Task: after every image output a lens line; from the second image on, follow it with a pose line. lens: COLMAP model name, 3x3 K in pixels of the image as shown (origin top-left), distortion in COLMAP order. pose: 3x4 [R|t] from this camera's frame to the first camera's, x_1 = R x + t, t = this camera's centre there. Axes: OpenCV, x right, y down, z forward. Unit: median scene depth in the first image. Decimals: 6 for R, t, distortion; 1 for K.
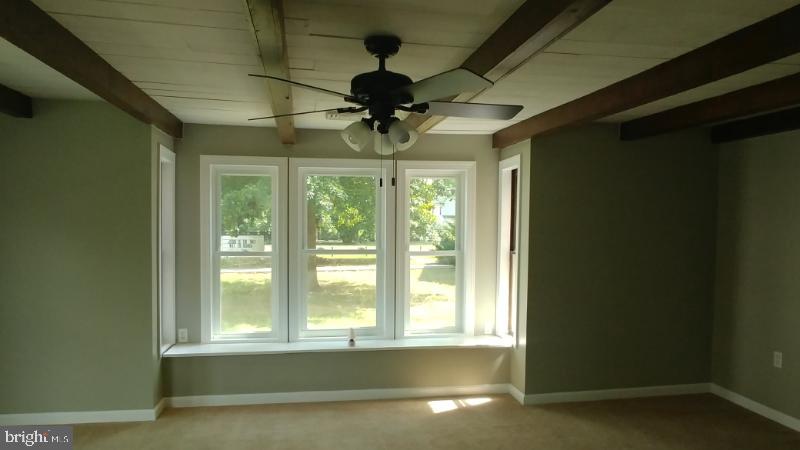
lens RADIAL K [[594.2, 0, 402.2], [0, 594.2, 235.7], [0, 0, 1]] dist [0.033766, 0.000723]
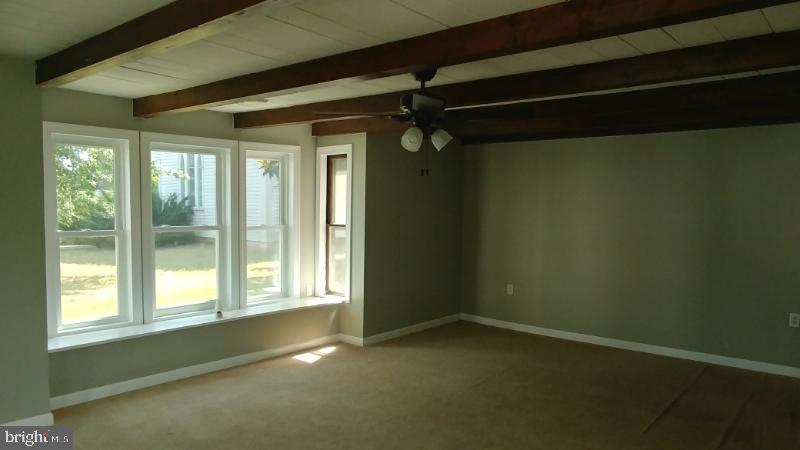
lens RADIAL K [[602.2, 0, 400.0], [0, 602.2, 225.0], [0, 0, 1]] dist [0.142033, -0.001127]
pose [[0.789638, -0.025909, 0.613026, -0.481851], [0.010376, 0.999529, 0.028879, -0.005752], [-0.613485, -0.016443, 0.789535, -0.041558]]
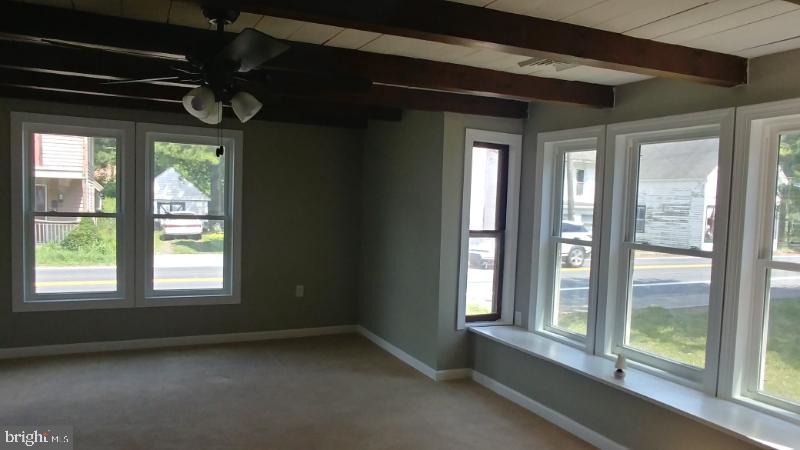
lens RADIAL K [[594.2, 0, 402.2], [0, 594.2, 235.7], [0, 0, 1]] dist [0.033766, 0.000723]
pose [[0.262889, 0.057123, -0.963134, 0.523979], [-0.057761, 0.997387, 0.043389, -0.001527], [0.963095, 0.044225, 0.265502, 0.548378]]
